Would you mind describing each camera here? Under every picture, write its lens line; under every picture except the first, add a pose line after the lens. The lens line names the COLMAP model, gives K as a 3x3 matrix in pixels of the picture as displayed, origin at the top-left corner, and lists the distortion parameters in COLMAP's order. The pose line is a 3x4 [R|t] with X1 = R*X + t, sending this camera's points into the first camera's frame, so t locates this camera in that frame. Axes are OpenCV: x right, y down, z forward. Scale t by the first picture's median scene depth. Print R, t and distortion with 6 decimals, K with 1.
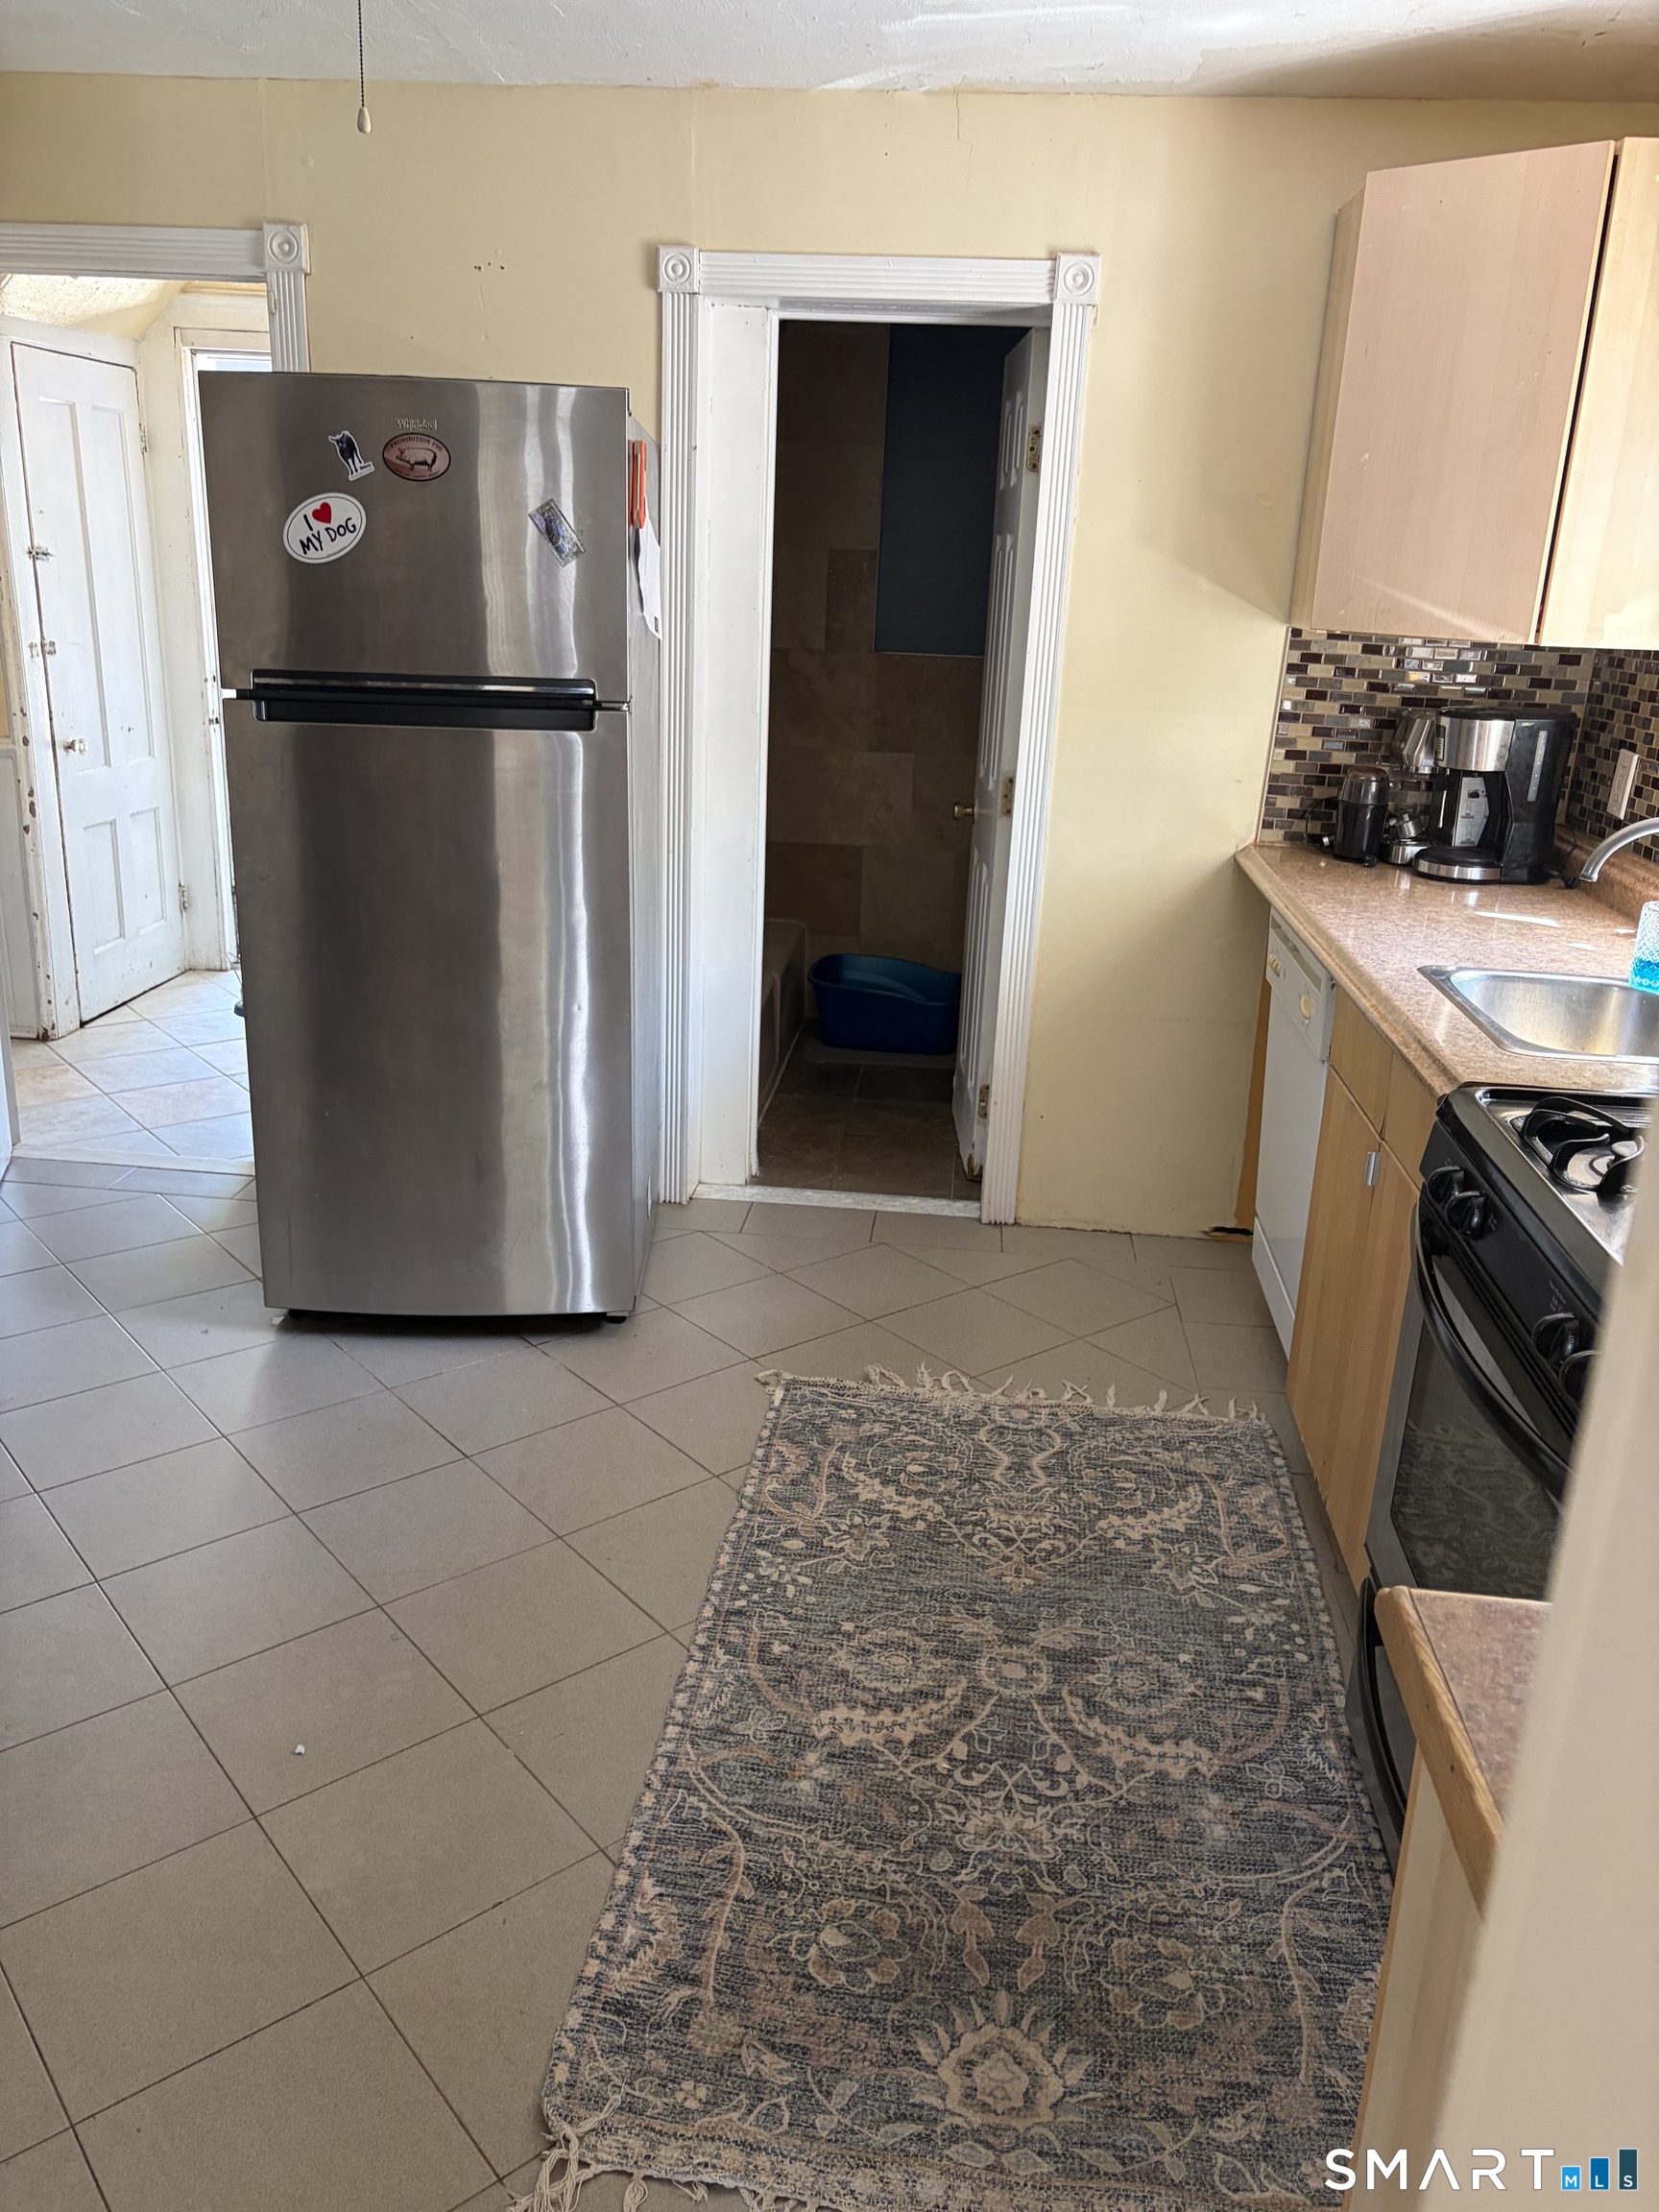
lens RADIAL K [[1680.2, 0, 829.9], [0, 1680.2, 1096.3], [0, 0, 1]] dist [0.043359, -0.038274]
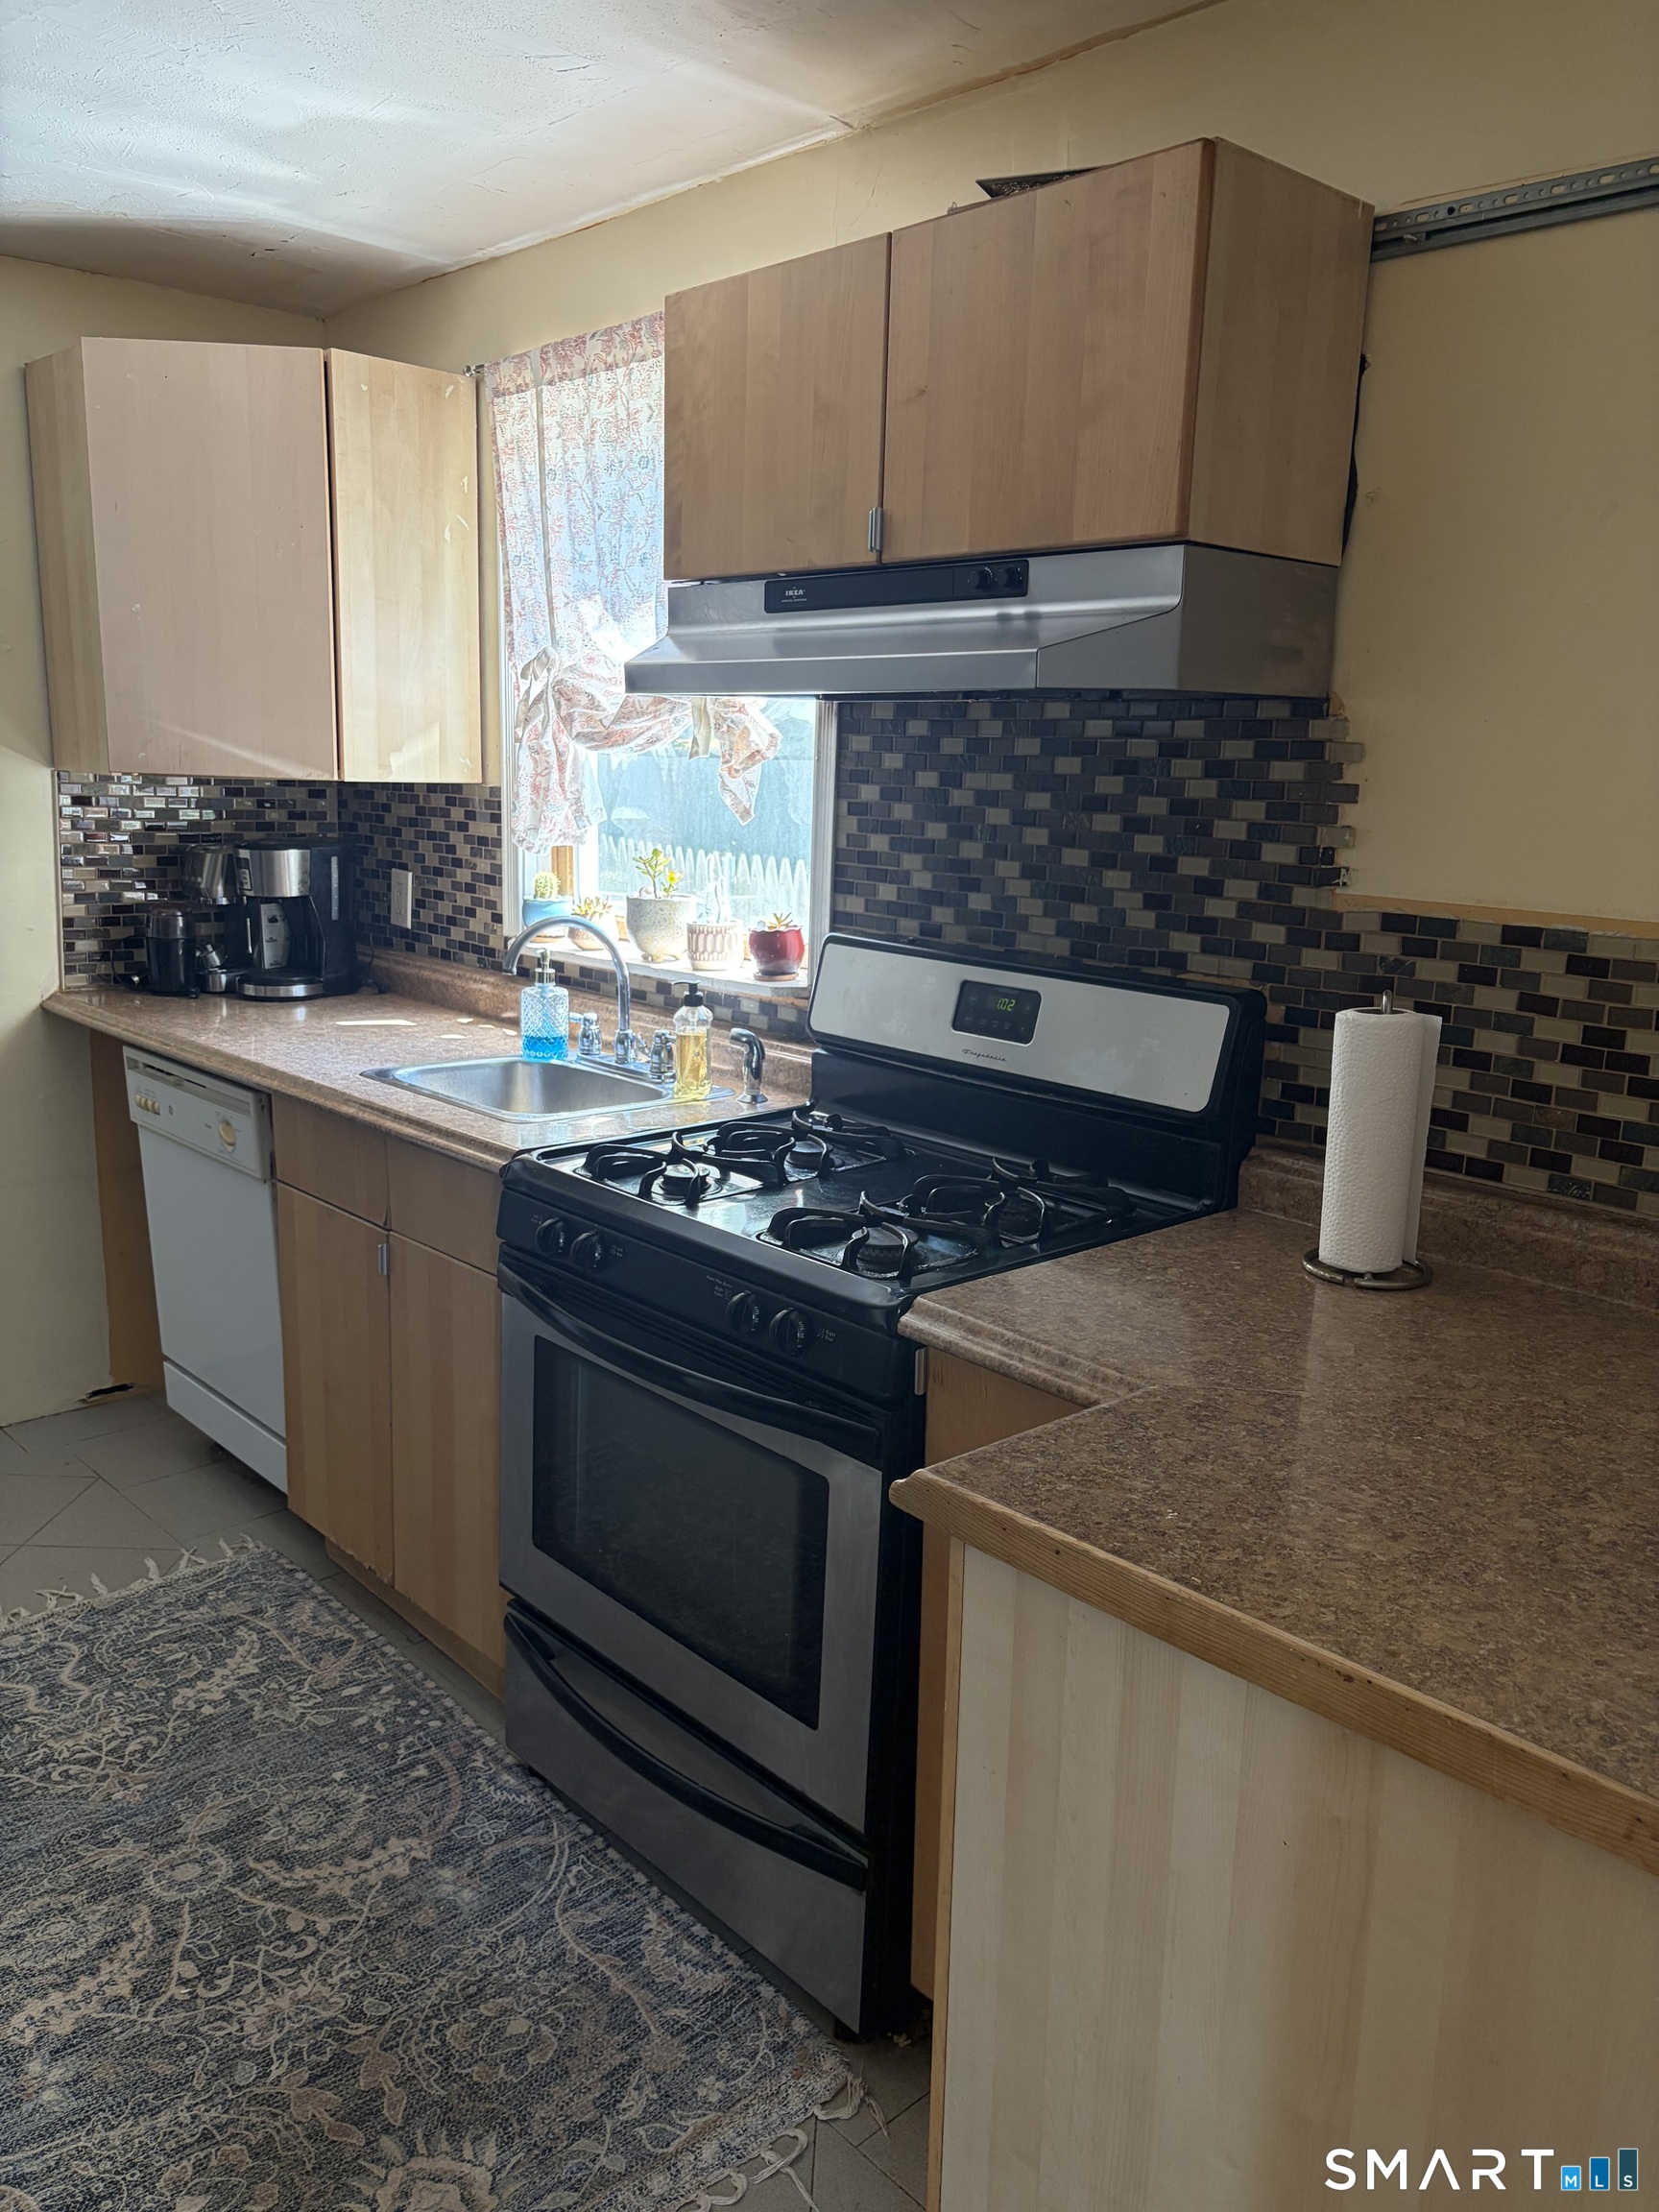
lens RADIAL K [[1680.2, 0, 826.5], [0, 1680.2, 1113.0], [0, 0, 1]] dist [0.043359, -0.038274]
pose [[0.673653, -0.177551, 0.717404, -0.257224], [0.226346, 0.973632, 0.028423, -0.015229], [-0.703534, 0.143234, 0.696078, 0.038946]]
